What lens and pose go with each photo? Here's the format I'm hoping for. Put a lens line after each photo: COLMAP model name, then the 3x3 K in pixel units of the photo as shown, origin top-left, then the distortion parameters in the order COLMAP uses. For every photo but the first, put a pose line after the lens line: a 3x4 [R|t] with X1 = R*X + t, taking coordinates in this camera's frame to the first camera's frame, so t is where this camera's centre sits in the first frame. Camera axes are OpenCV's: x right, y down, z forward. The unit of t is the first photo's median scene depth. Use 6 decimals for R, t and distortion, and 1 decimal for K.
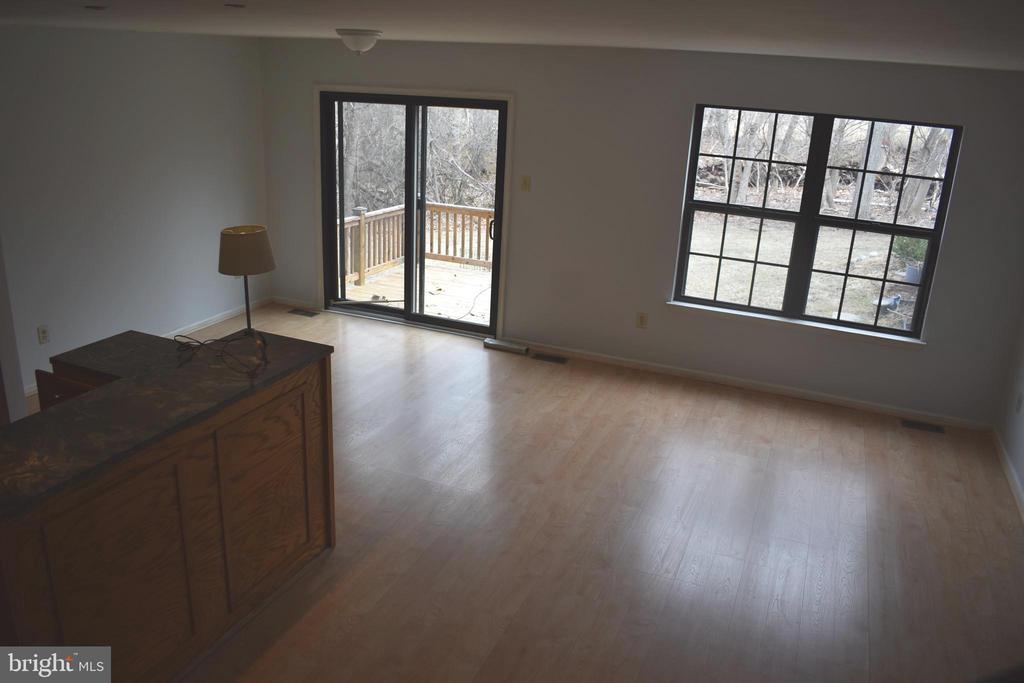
lens RADIAL K [[785.1, 0, 512.0], [0, 785.1, 341.5], [0, 0, 1]] dist [-0.093596, 0.001650]
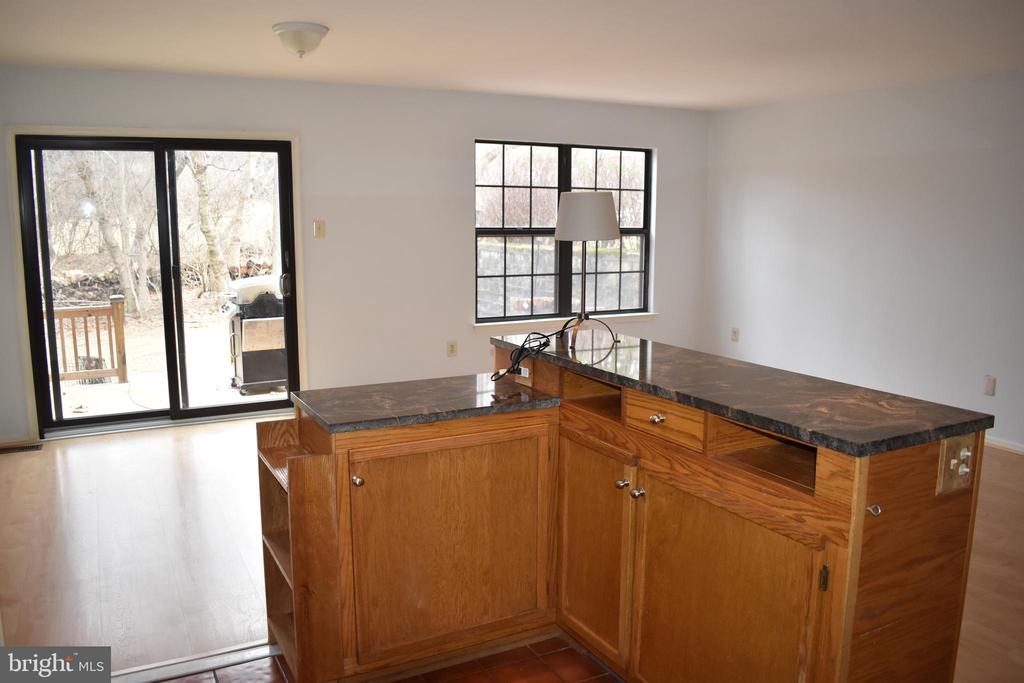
lens RADIAL K [[785.1, 0, 512.0], [0, 785.1, 341.5], [0, 0, 1]] dist [-0.093596, 0.001650]
pose [[0.631834, -0.166147, 0.757087, -0.954609], [0.275568, 0.961092, -0.019061, 0.009392], [-0.724464, 0.220673, 0.653036, 0.453357]]
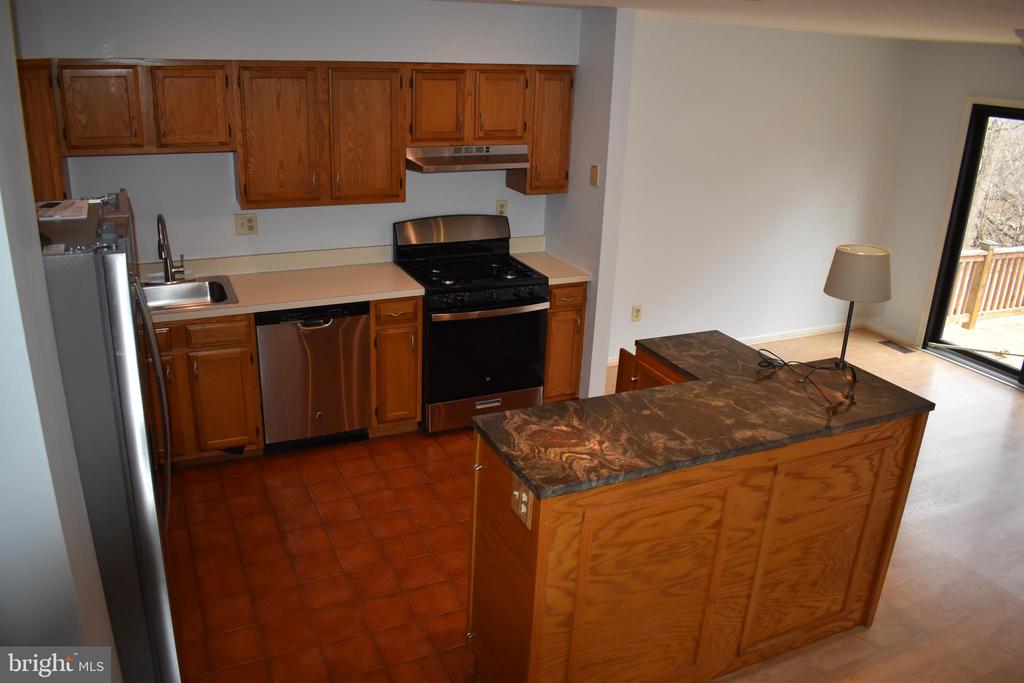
lens RADIAL K [[785.1, 0, 512.0], [0, 785.1, 341.5], [0, 0, 1]] dist [-0.093596, 0.001650]
pose [[0.734473, 0.215068, -0.643657, -0.046922], [-0.221742, 0.972451, 0.071901, -0.014772], [0.641389, 0.089917, 0.761929, 0.078915]]
